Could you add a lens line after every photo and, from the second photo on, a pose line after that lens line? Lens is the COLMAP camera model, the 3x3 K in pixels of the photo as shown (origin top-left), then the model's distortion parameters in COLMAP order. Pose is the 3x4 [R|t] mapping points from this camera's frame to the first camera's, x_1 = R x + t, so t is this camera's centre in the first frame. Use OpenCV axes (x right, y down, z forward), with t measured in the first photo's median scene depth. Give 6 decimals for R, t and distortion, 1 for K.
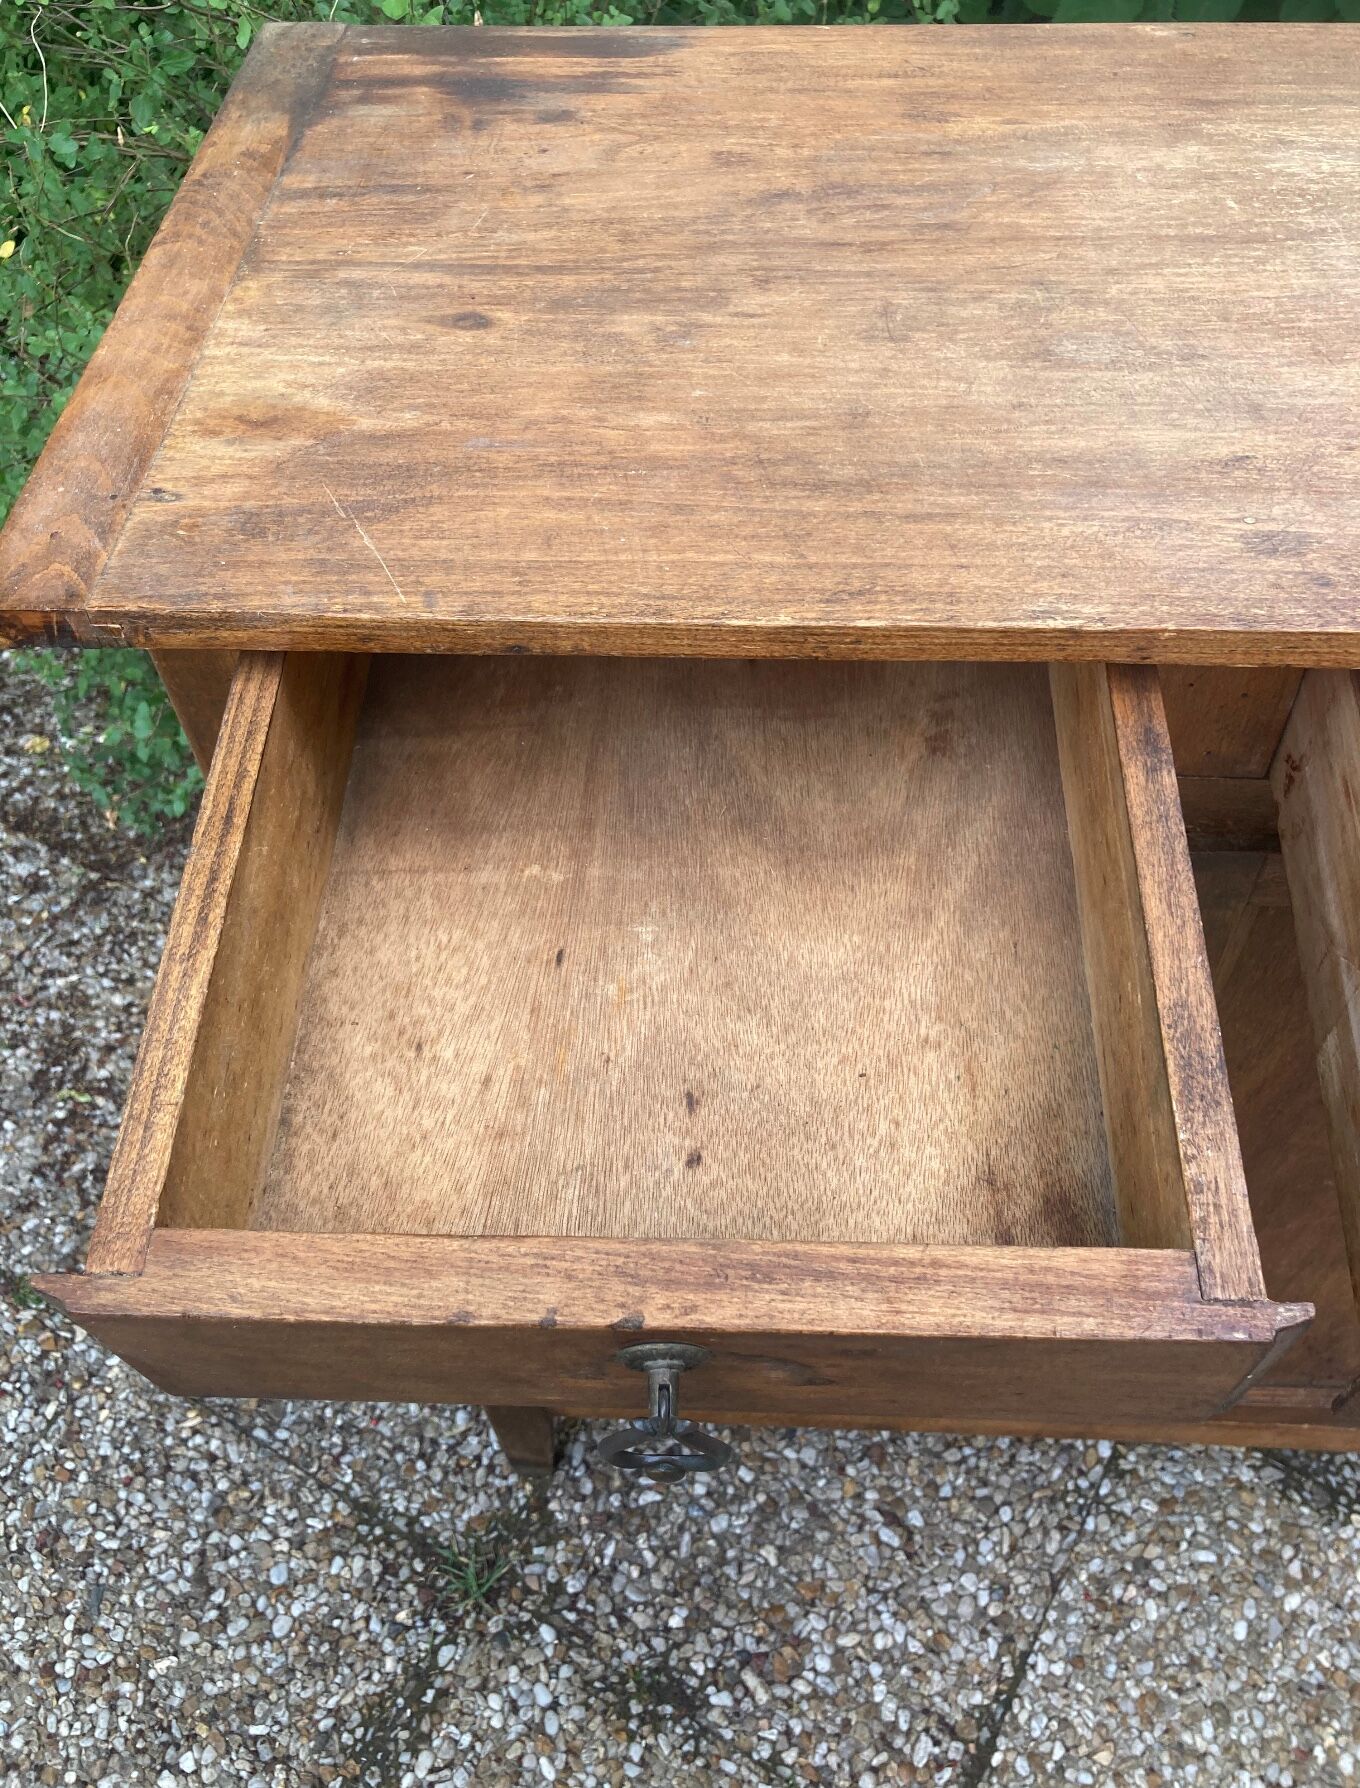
lens RADIAL K [[1546.6, 0, 713.5], [0, 1546.6, 885.7], [0, 0, 1]] dist [-0.010987, 0.036992]
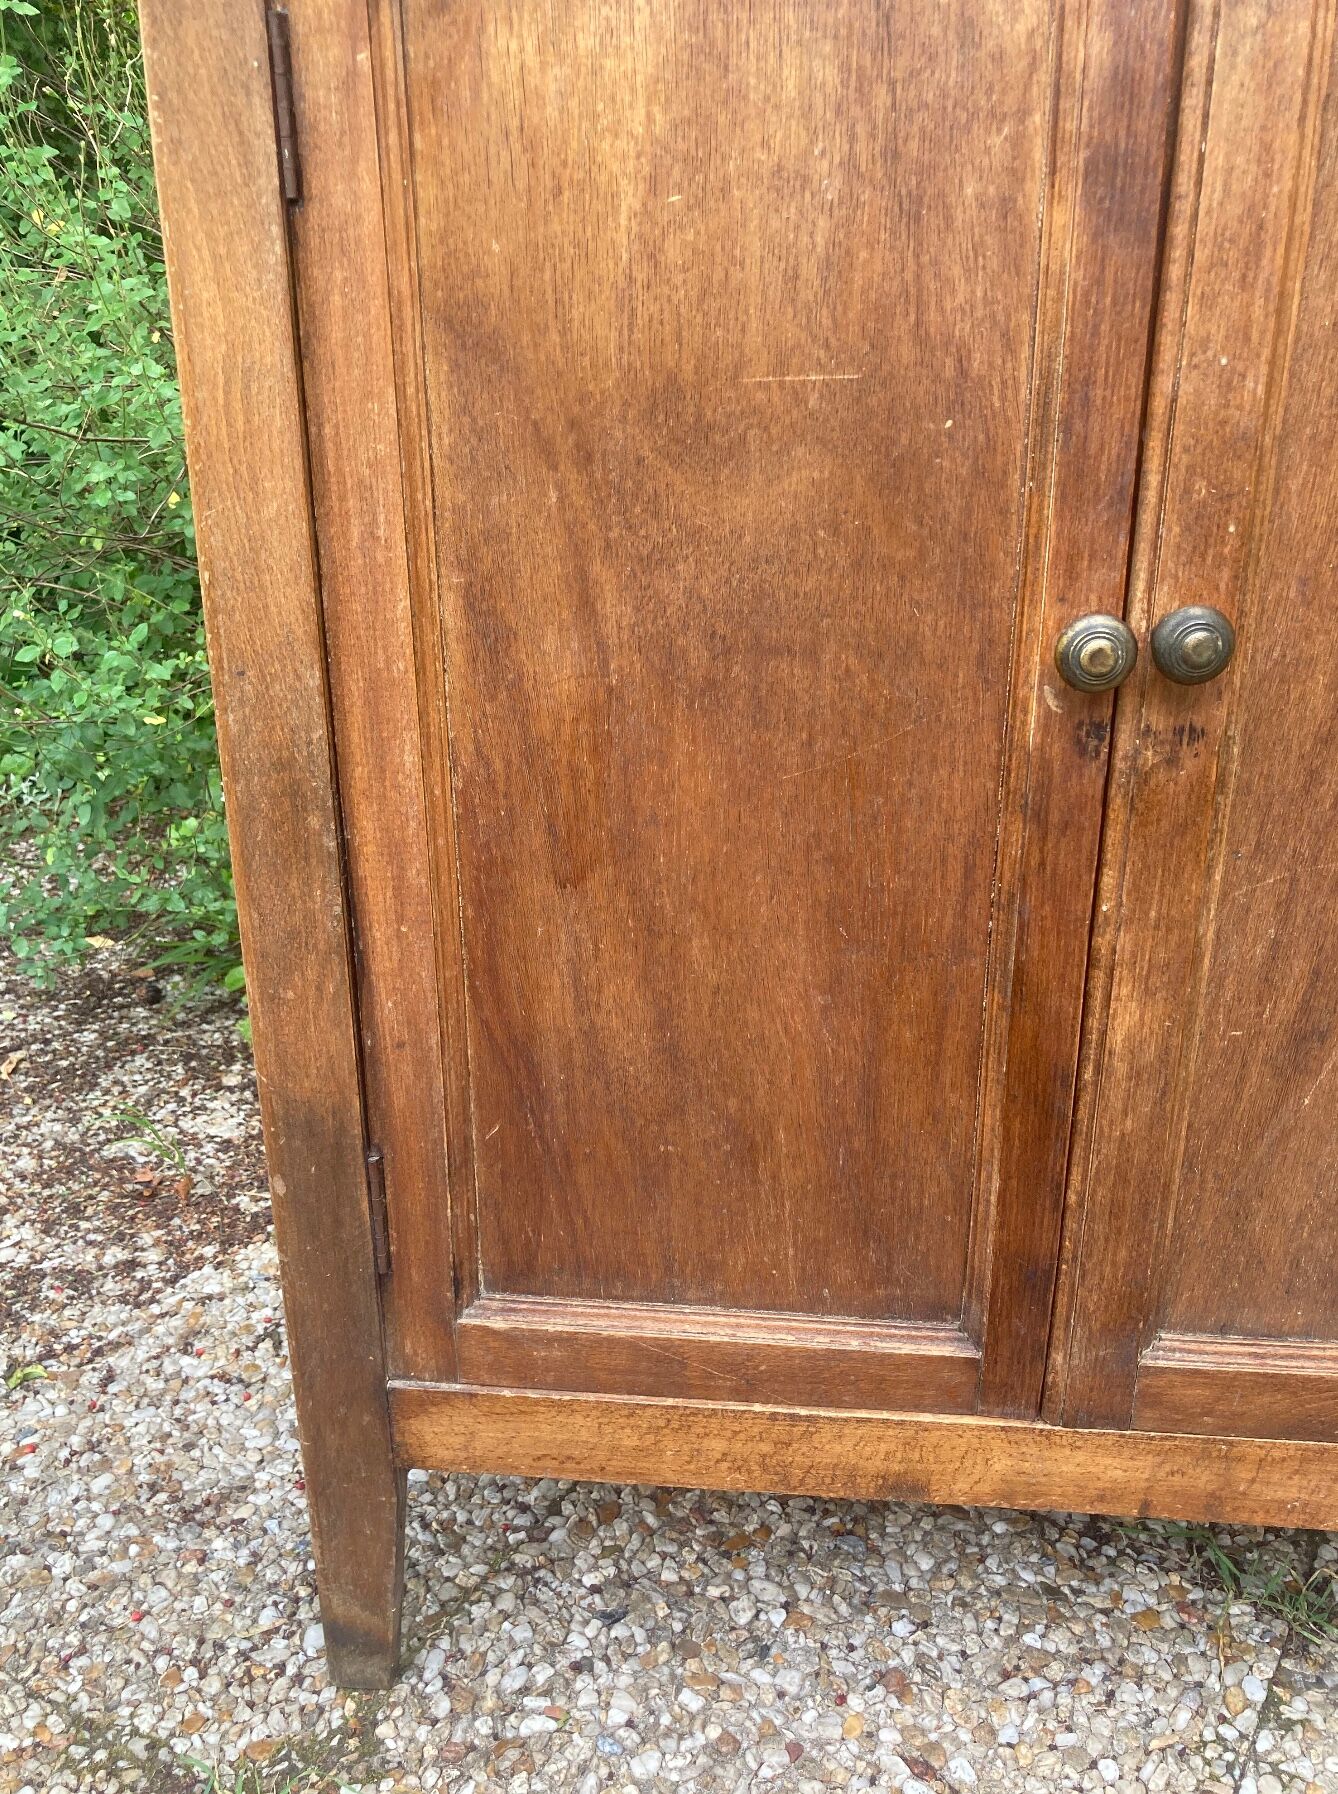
lens RADIAL K [[1527.1, 0, 661.0], [0, 1527.1, 913.6], [0, 0, 1]] dist [-0.010926, 0.047325]
pose [[0.998433, 0.042079, -0.036881, 0.018986], [-0.055069, 0.855704, -0.514527, 0.443027], [0.009908, 0.515752, 0.856680, 0.300605]]
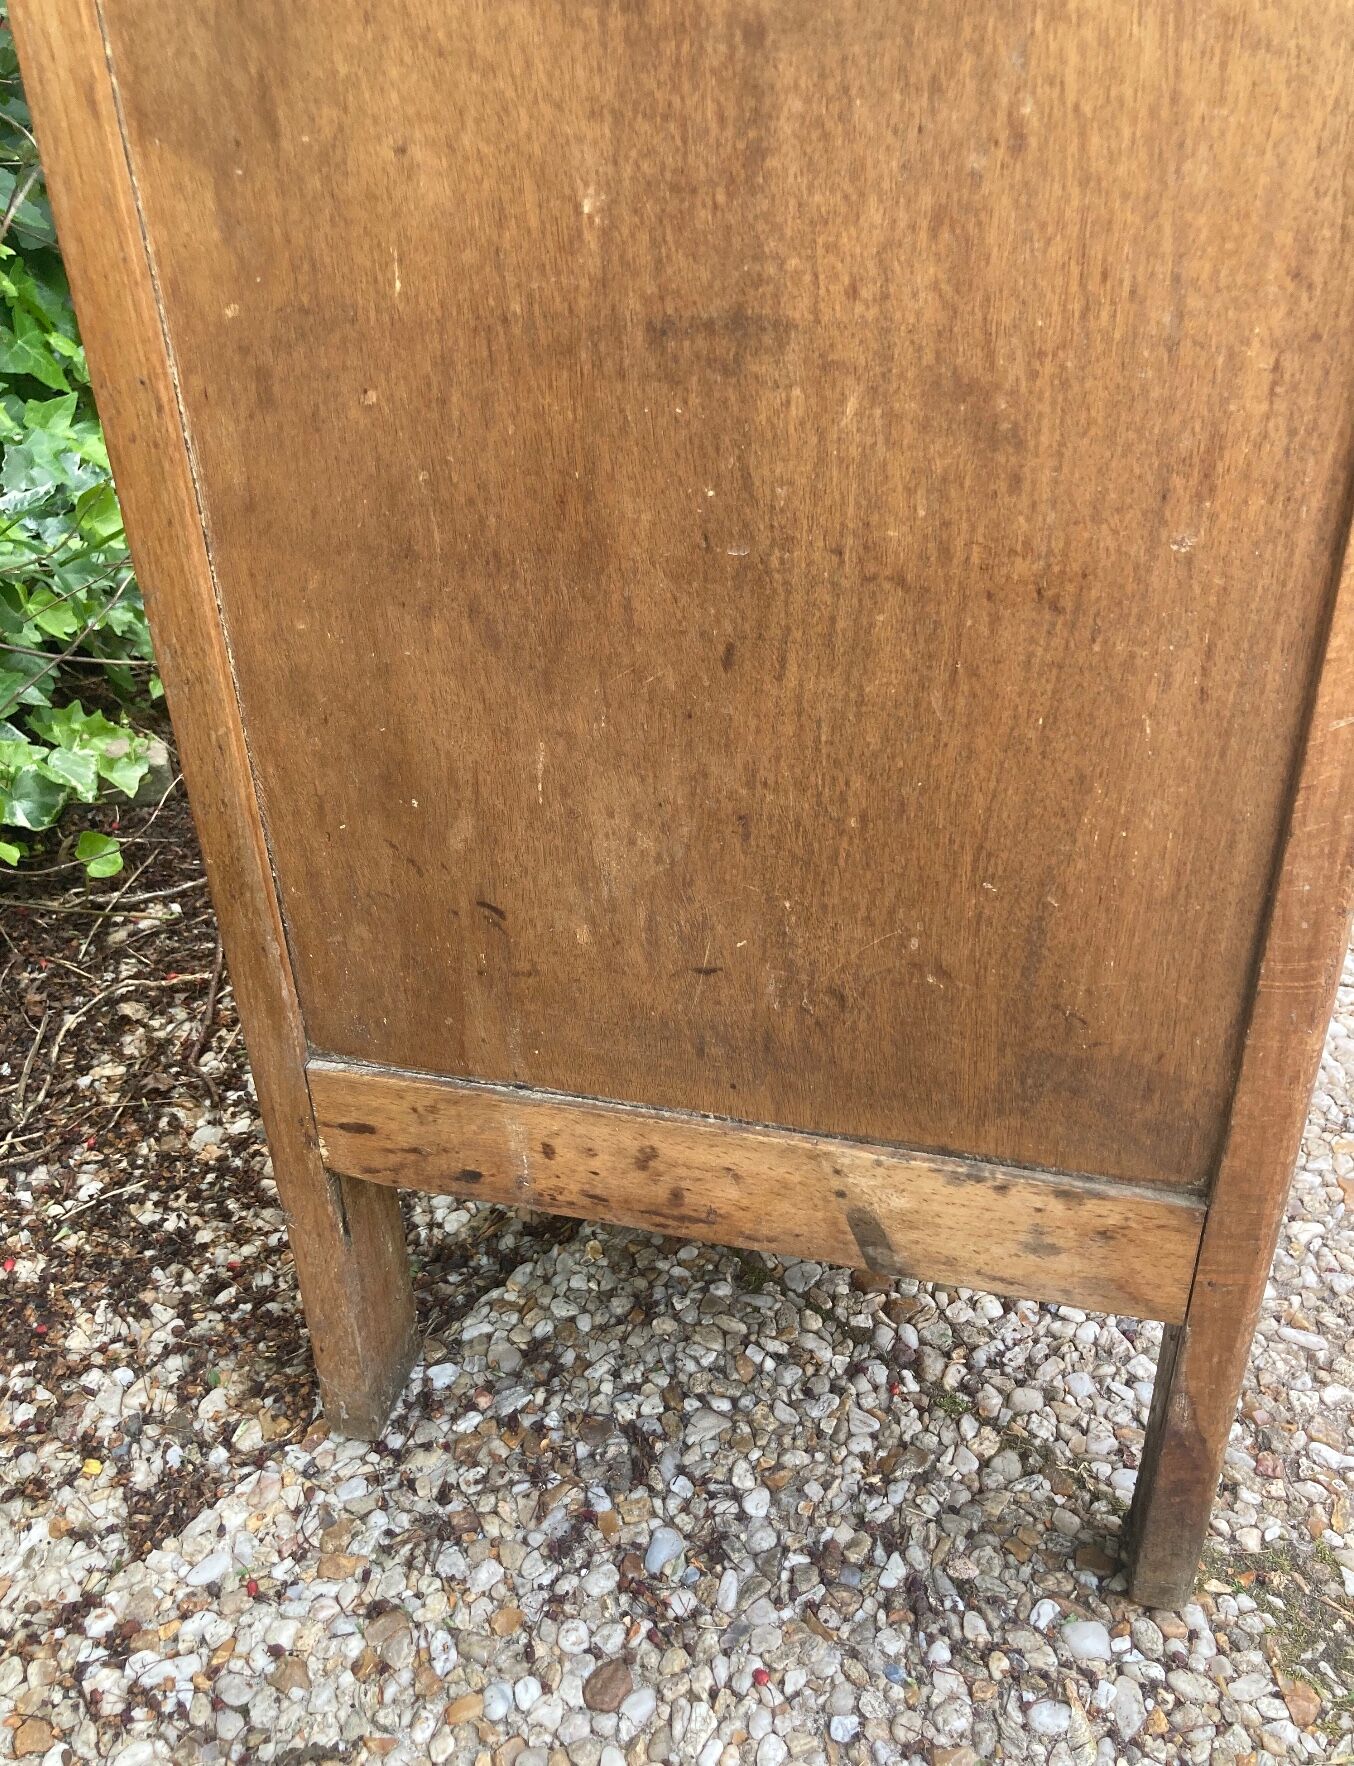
lens RADIAL K [[1515.0, 0, 683.3], [0, 1515.0, 892.4], [0, 0, 1]] dist [0.016783, -0.025951]
pose [[0.219981, -0.493480, 0.841478, -0.446904], [0.776434, 0.610785, 0.155215, 0.074757], [-0.590558, 0.619208, 0.517516, 0.759319]]
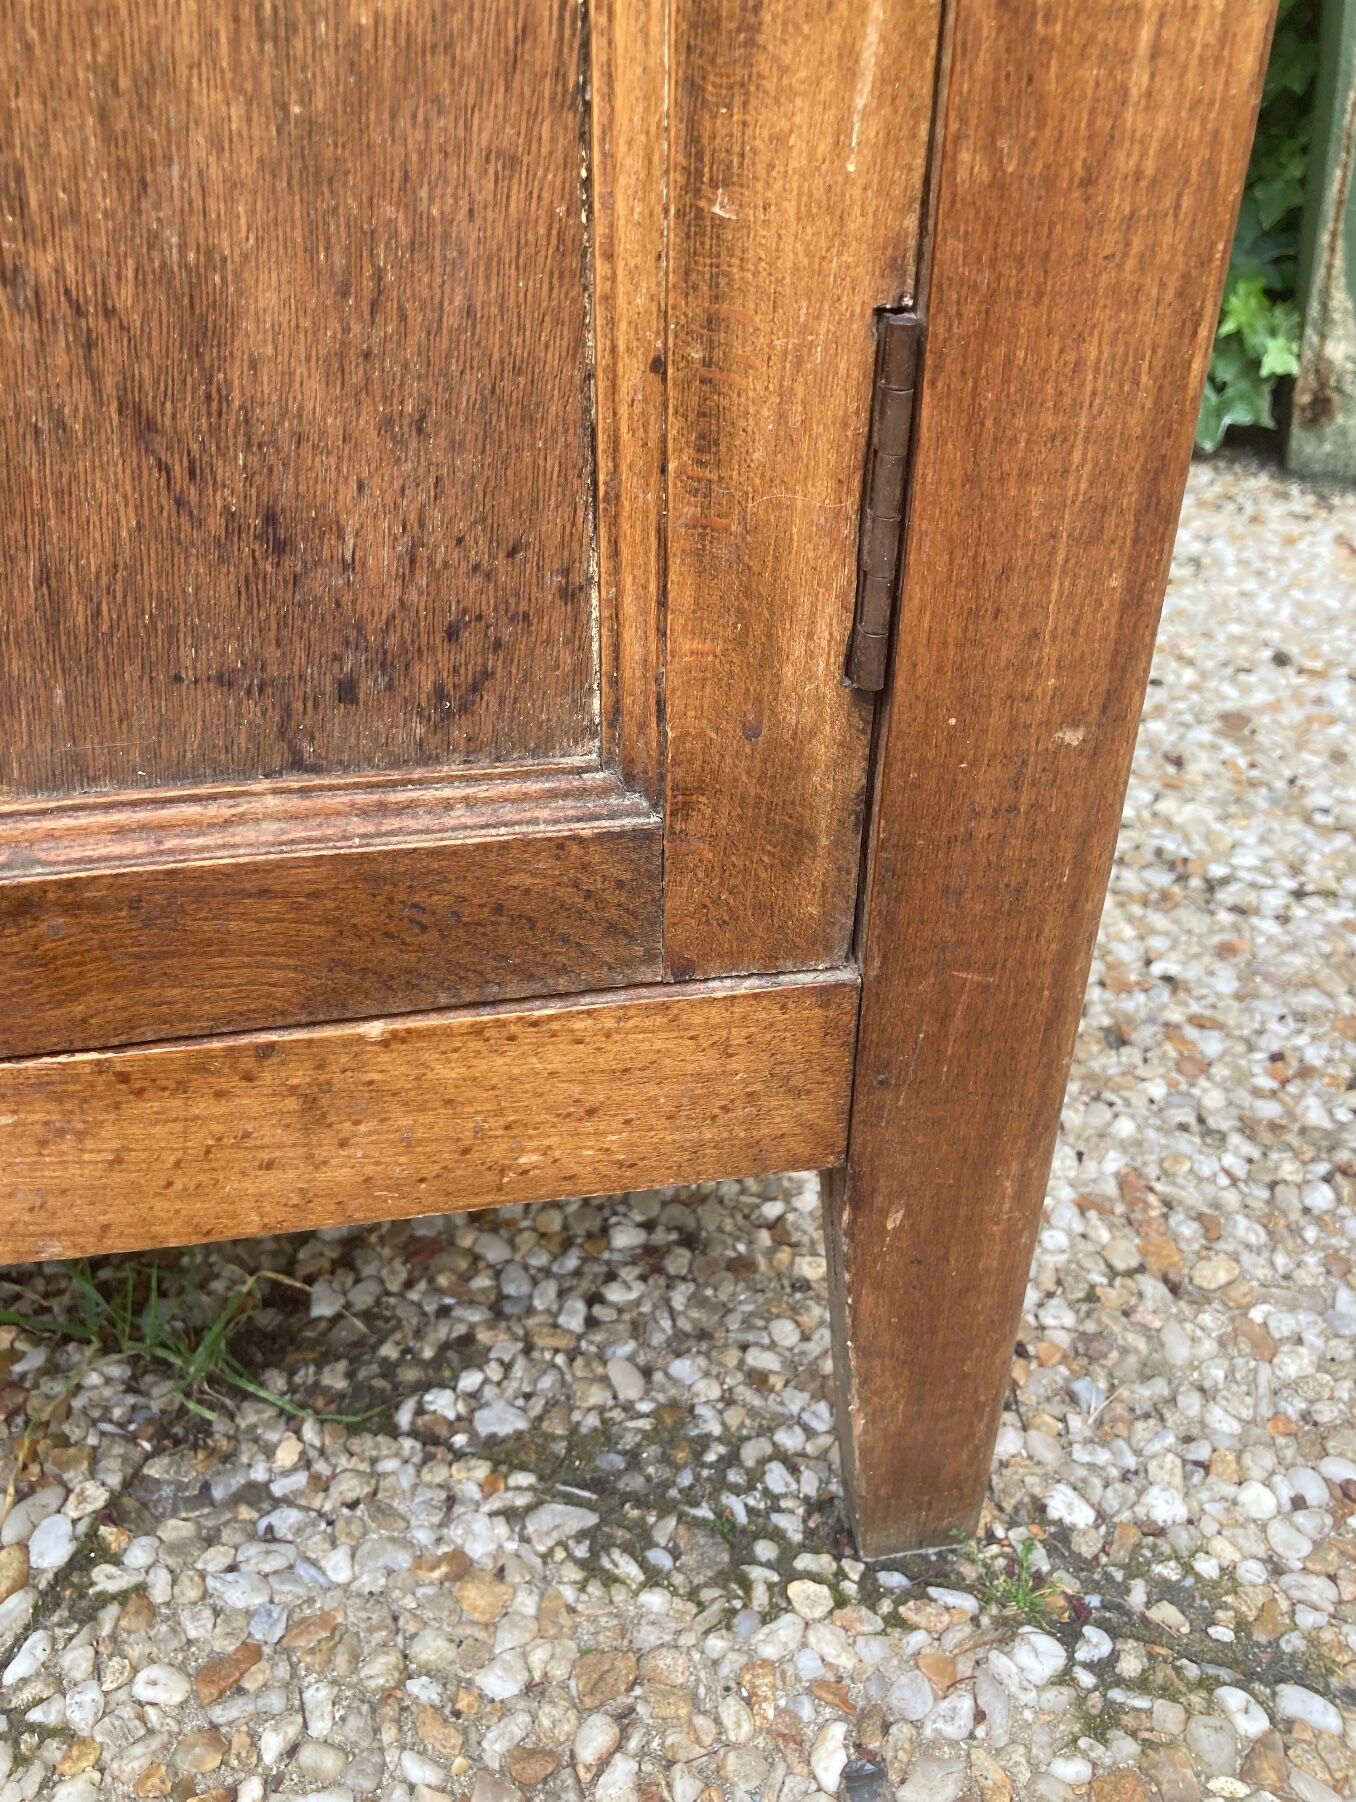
lens RADIAL K [[1558.7, 0, 661.7], [0, 1558.7, 852.7], [0, 0, 1]] dist [-0.010987, 0.036992]
pose [[0.974817, -0.086416, 0.205583, 0.333269], [0.151752, 0.932561, -0.327570, 0.367770], [-0.163411, 0.350518, 0.922190, 0.649715]]
